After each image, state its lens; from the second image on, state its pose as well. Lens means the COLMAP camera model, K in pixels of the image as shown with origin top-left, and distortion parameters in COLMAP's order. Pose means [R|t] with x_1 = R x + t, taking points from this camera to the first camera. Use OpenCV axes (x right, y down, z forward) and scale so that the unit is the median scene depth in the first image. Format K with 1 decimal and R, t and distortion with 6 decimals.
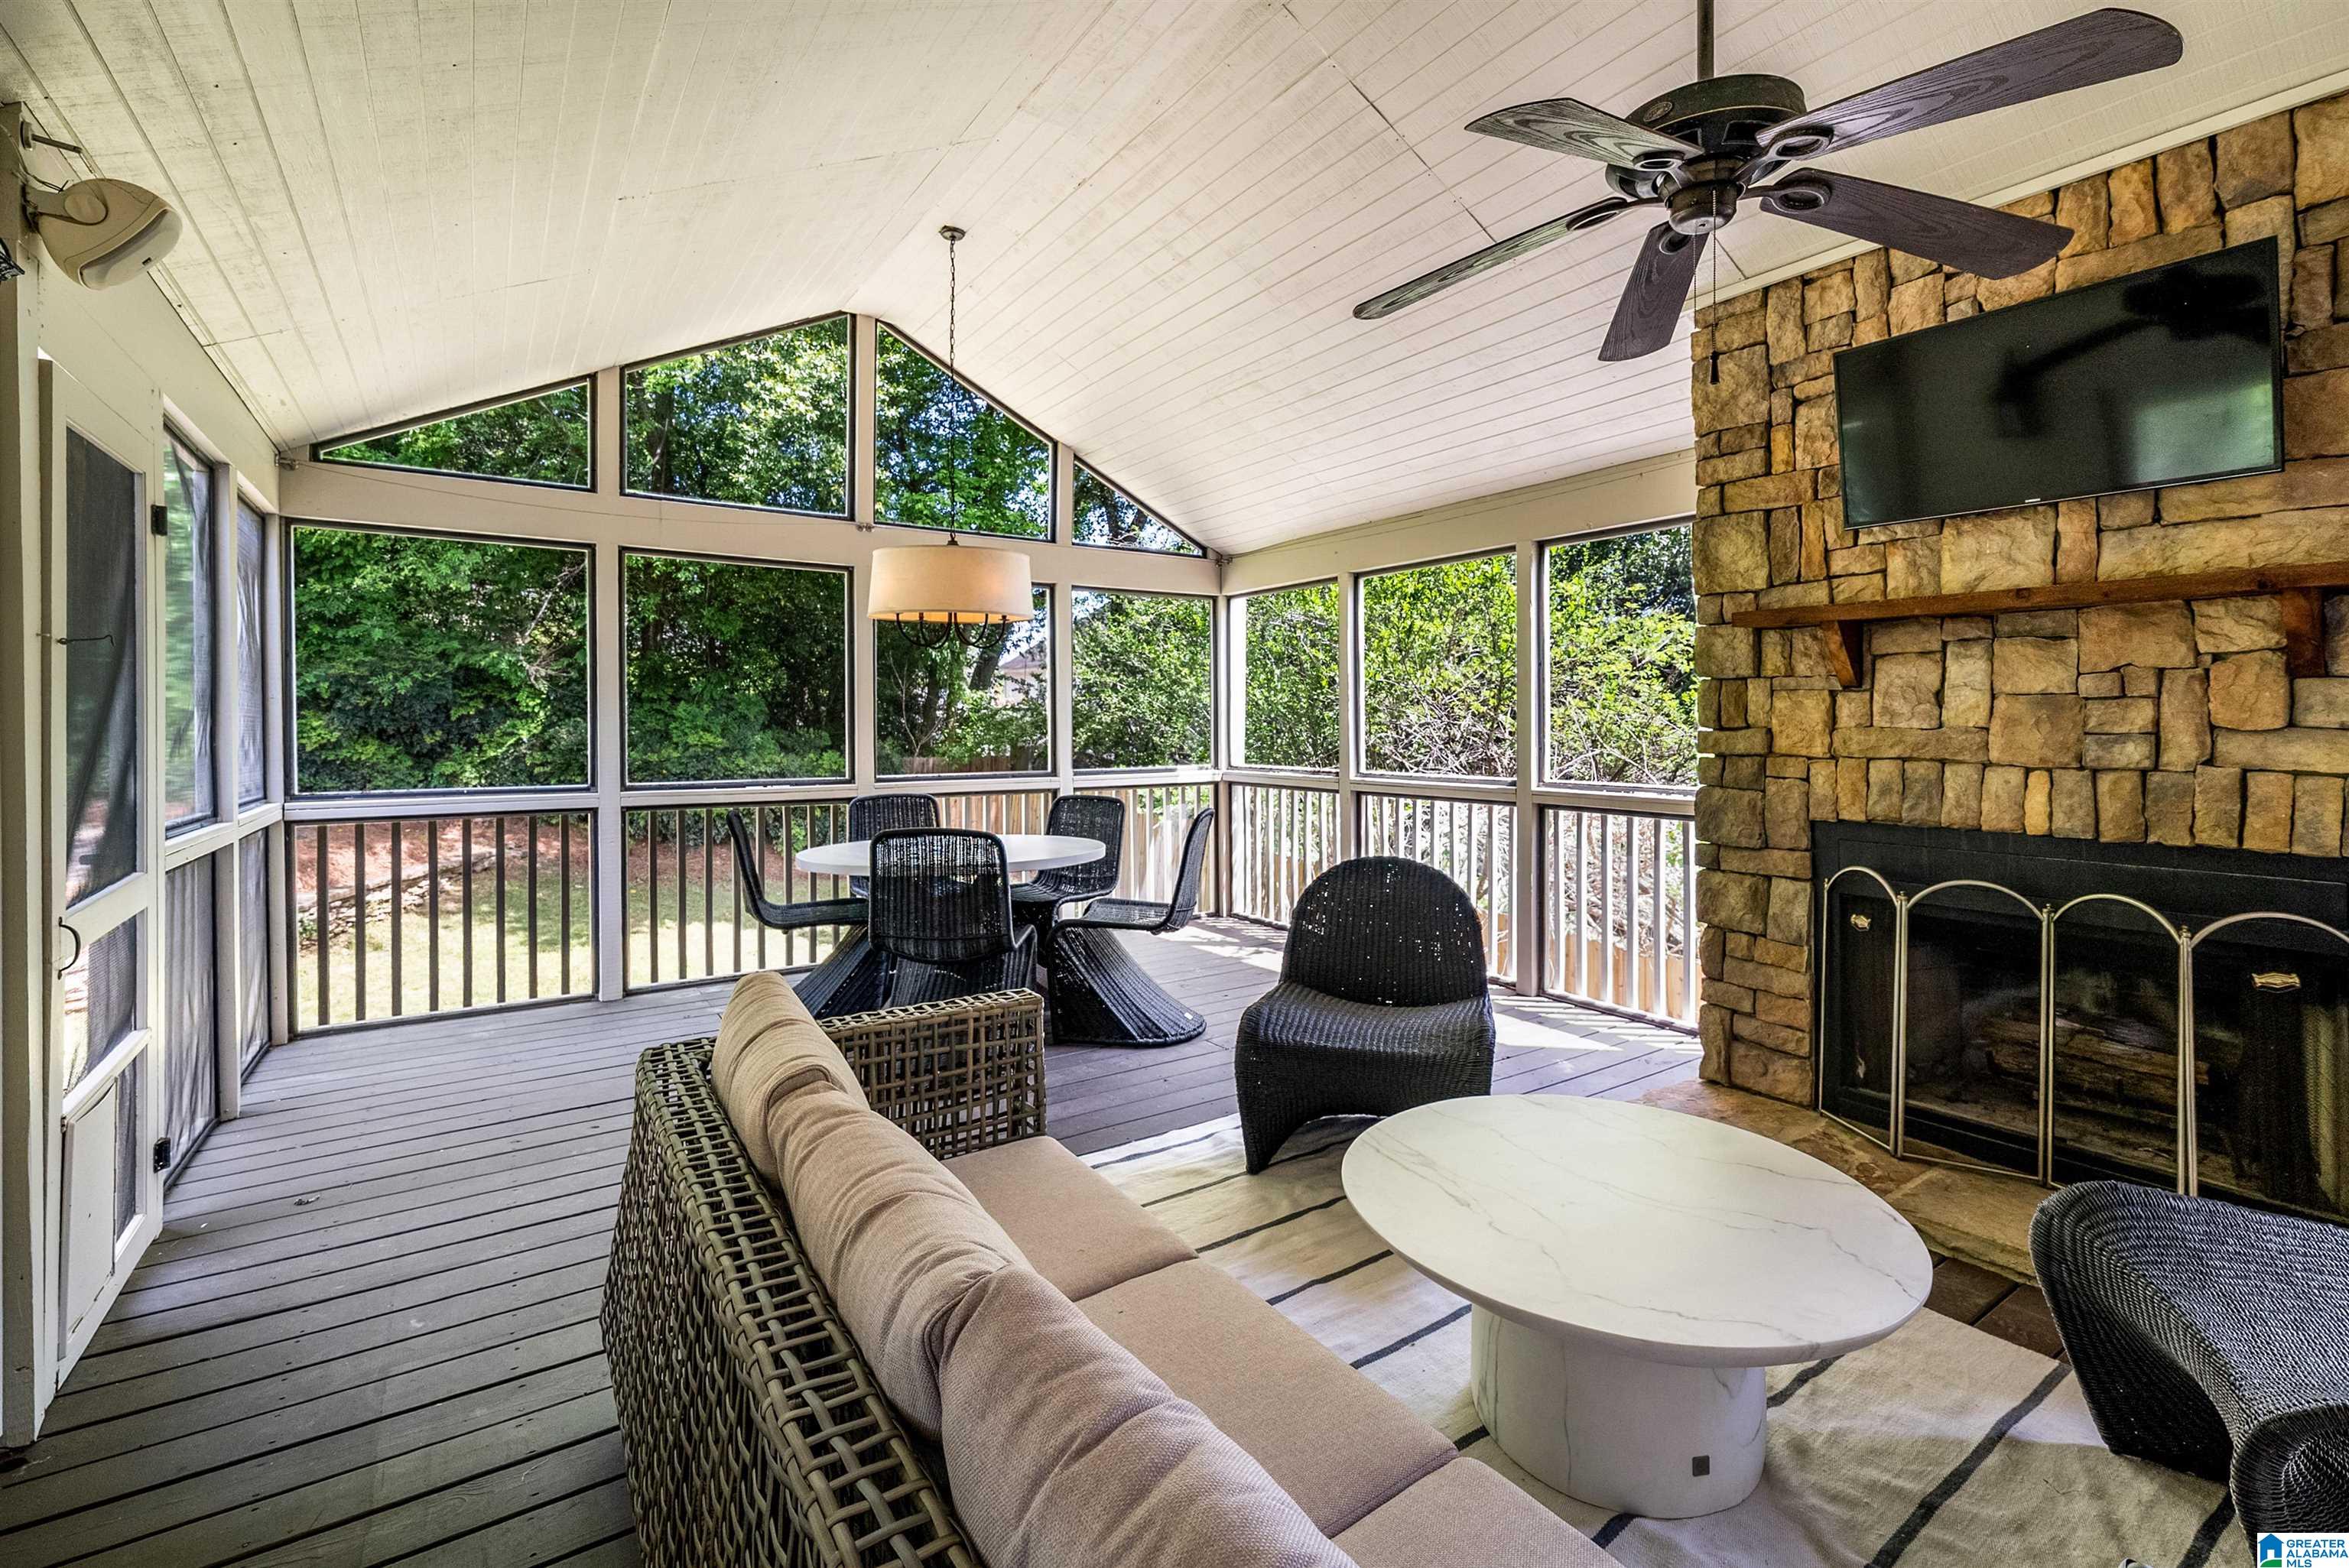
lens RADIAL K [[1031.2, 0, 1174.4], [0, 1031.2, 704.2], [0, 0, 1]] dist [0.005653, 0.000184]
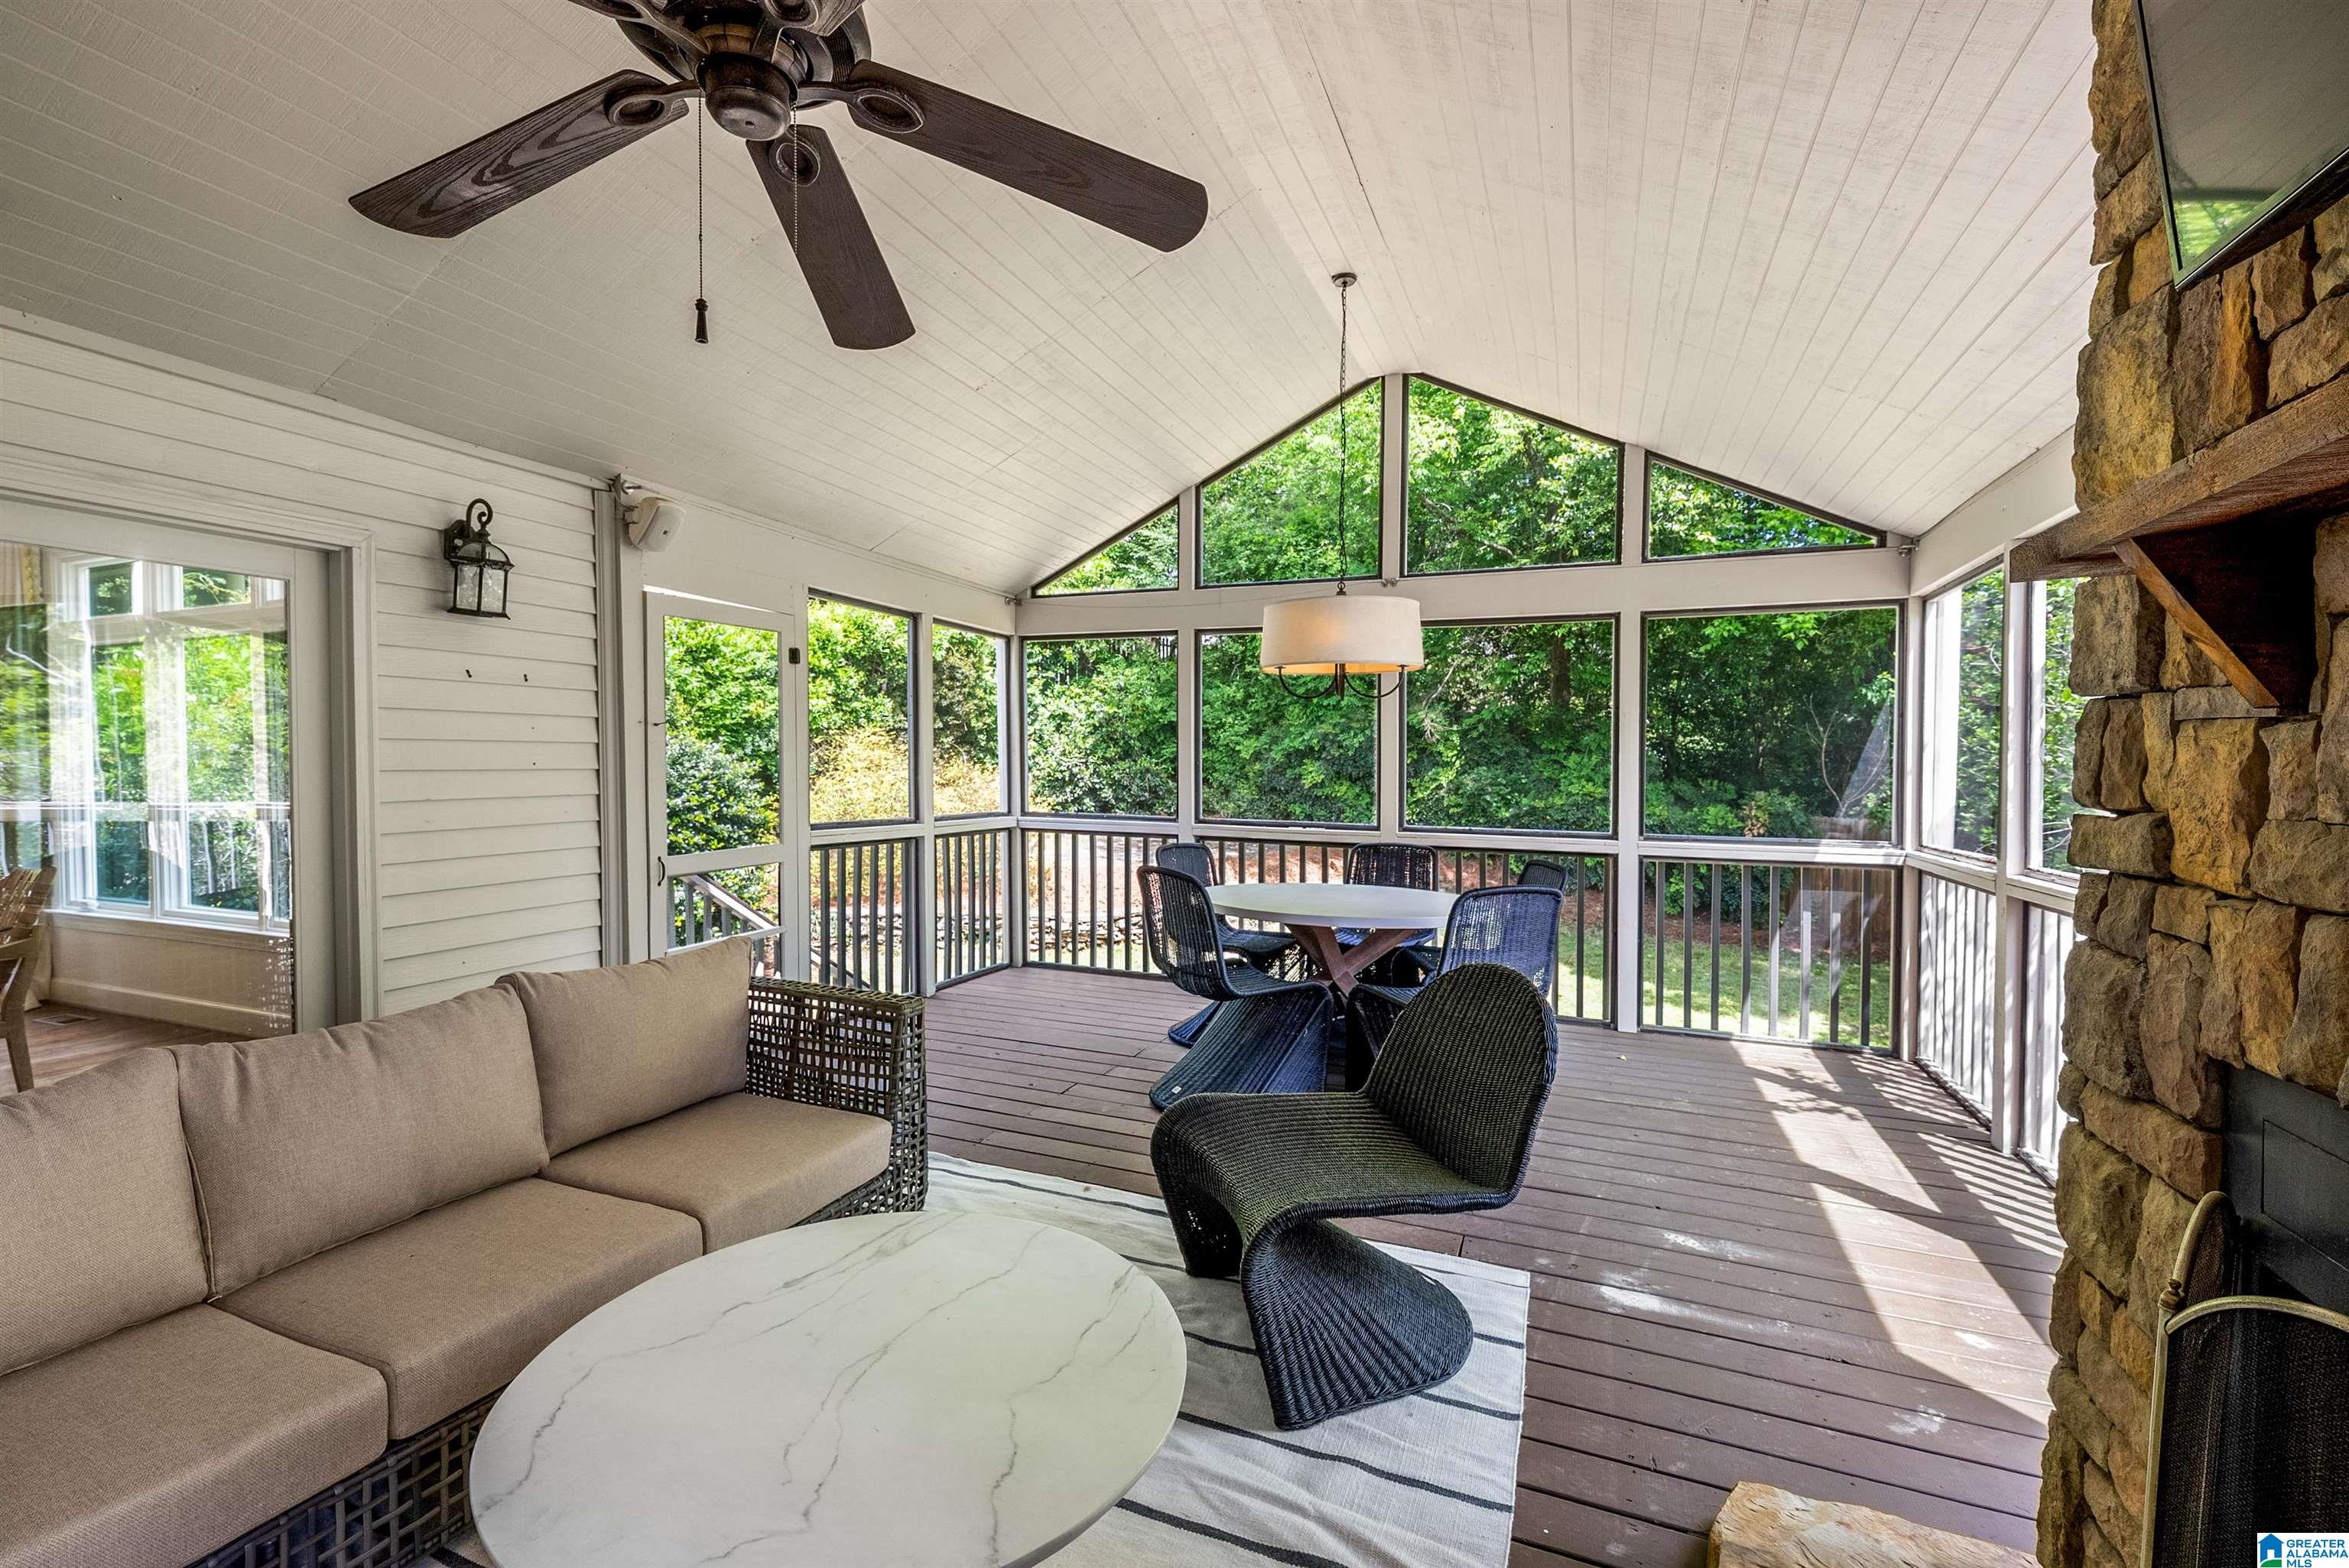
lens RADIAL K [[994.2, 0, 1174.5], [0, 994.2, 784.0], [0, 0, 1]] dist [0.000238, 0.000019]
pose [[0.551592, 0.025445, -0.833726, 0.371060], [-0.001330, 0.999560, 0.029626, 0.000036], [0.834113, -0.015232, 0.551383, 0.243844]]
